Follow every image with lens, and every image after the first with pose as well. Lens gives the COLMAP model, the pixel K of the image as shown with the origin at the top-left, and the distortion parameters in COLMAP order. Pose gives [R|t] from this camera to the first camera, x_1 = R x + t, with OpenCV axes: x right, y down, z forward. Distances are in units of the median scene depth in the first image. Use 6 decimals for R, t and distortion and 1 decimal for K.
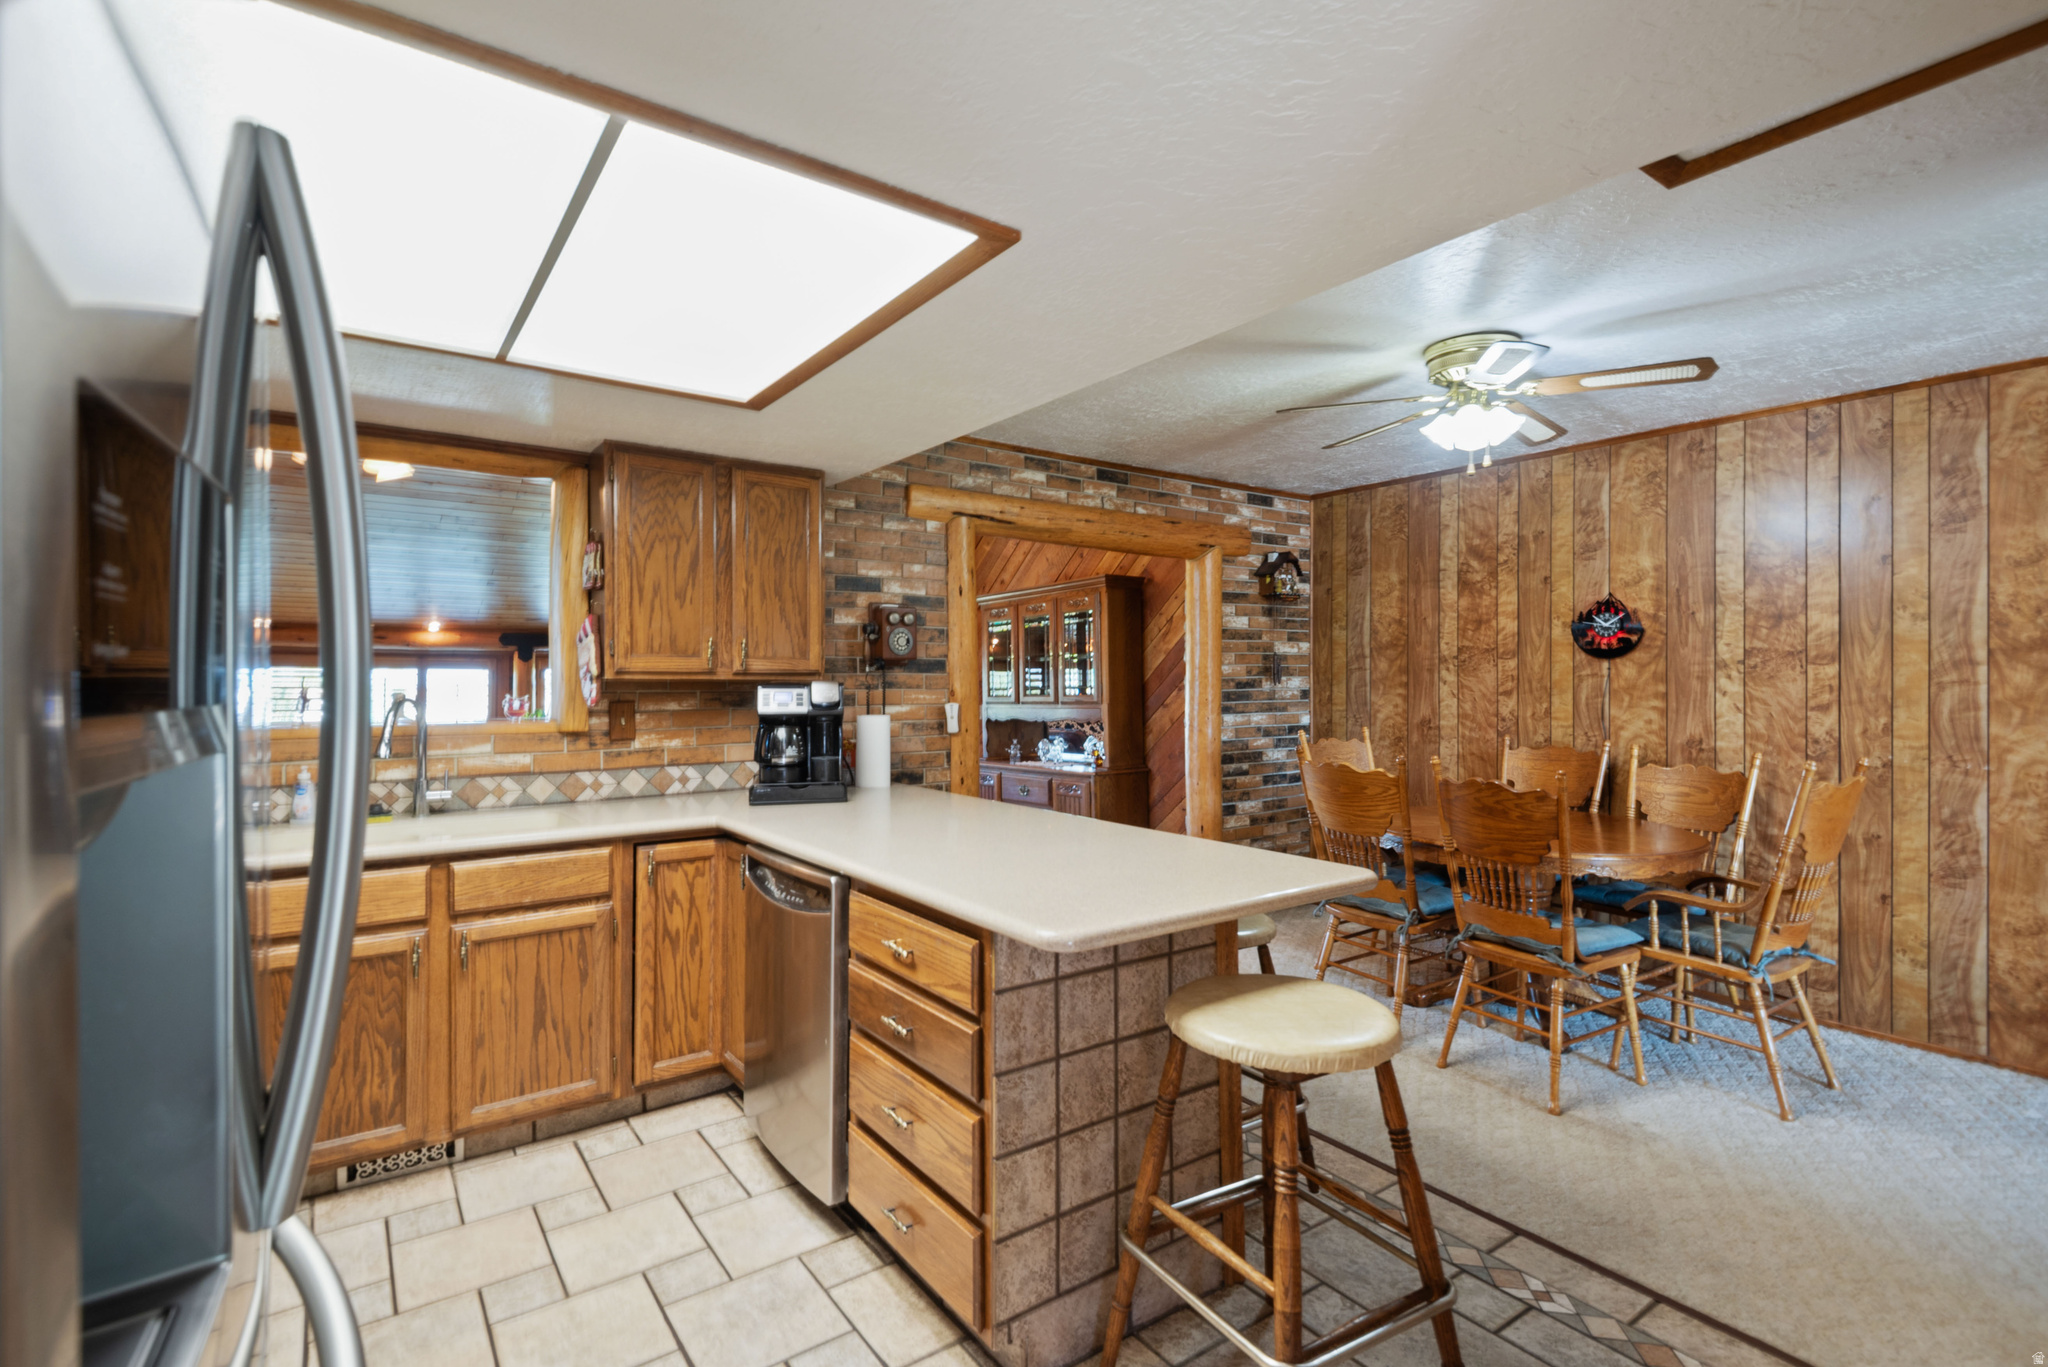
lens RADIAL K [[956.9, 0, 1009.3], [0, 956.9, 703.1], [0, 0, 1]] dist [0.026933, -0.022317]
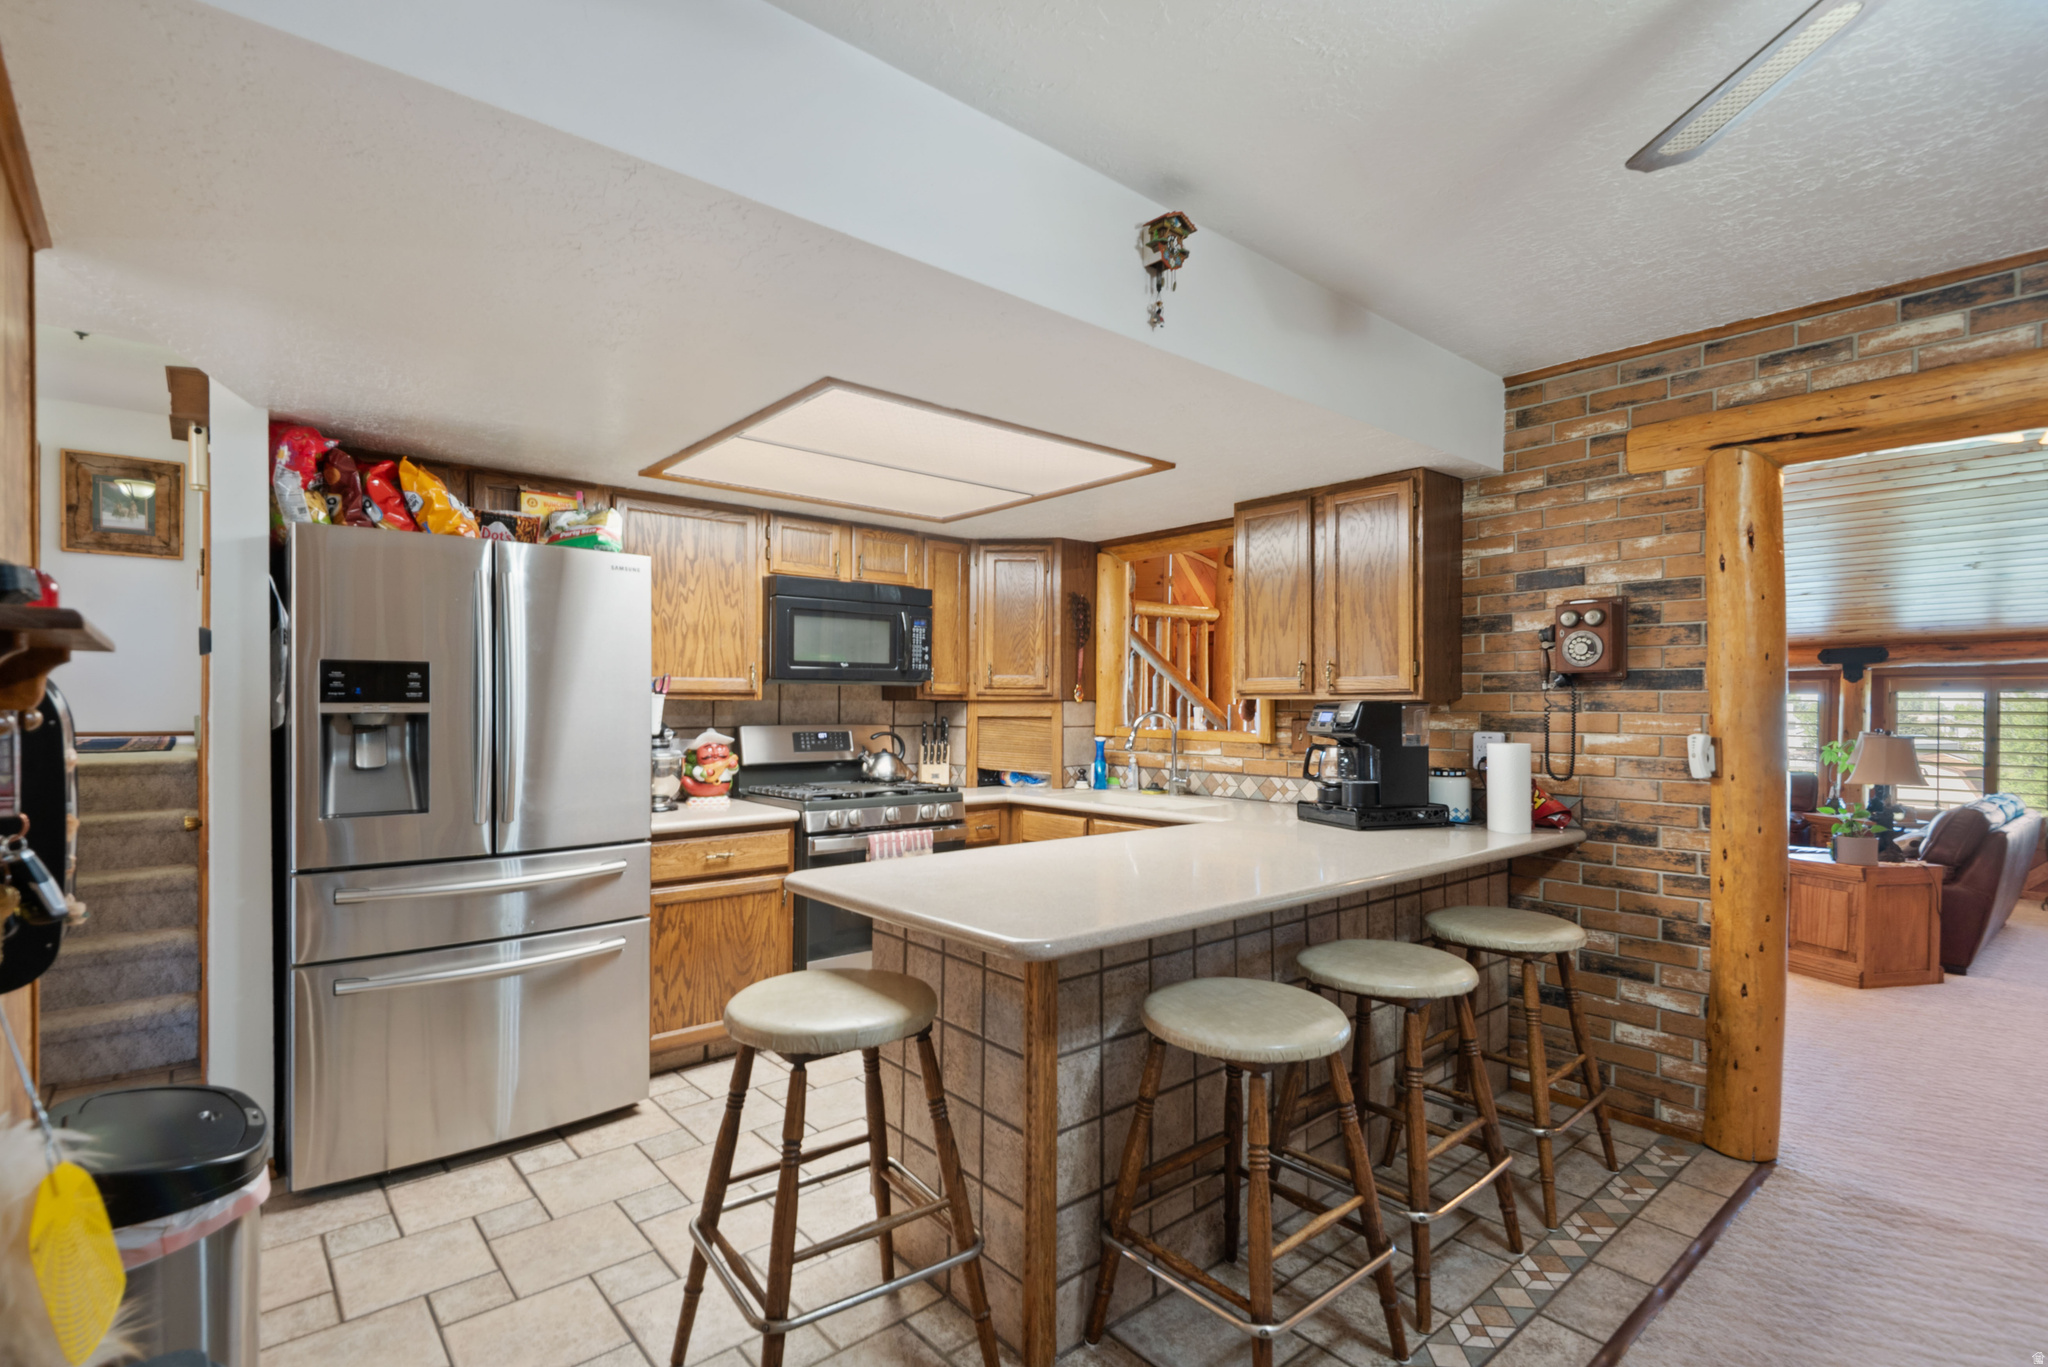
lens RADIAL K [[956.9, 0, 1009.3], [0, 956.9, 703.1], [0, 0, 1]] dist [0.026933, -0.022317]
pose [[0.053003, -0.000134, -0.998594, 0.605762], [-0.027405, 0.999623, -0.001588, -0.007808], [0.998218, 0.027451, 0.052979, 0.504082]]
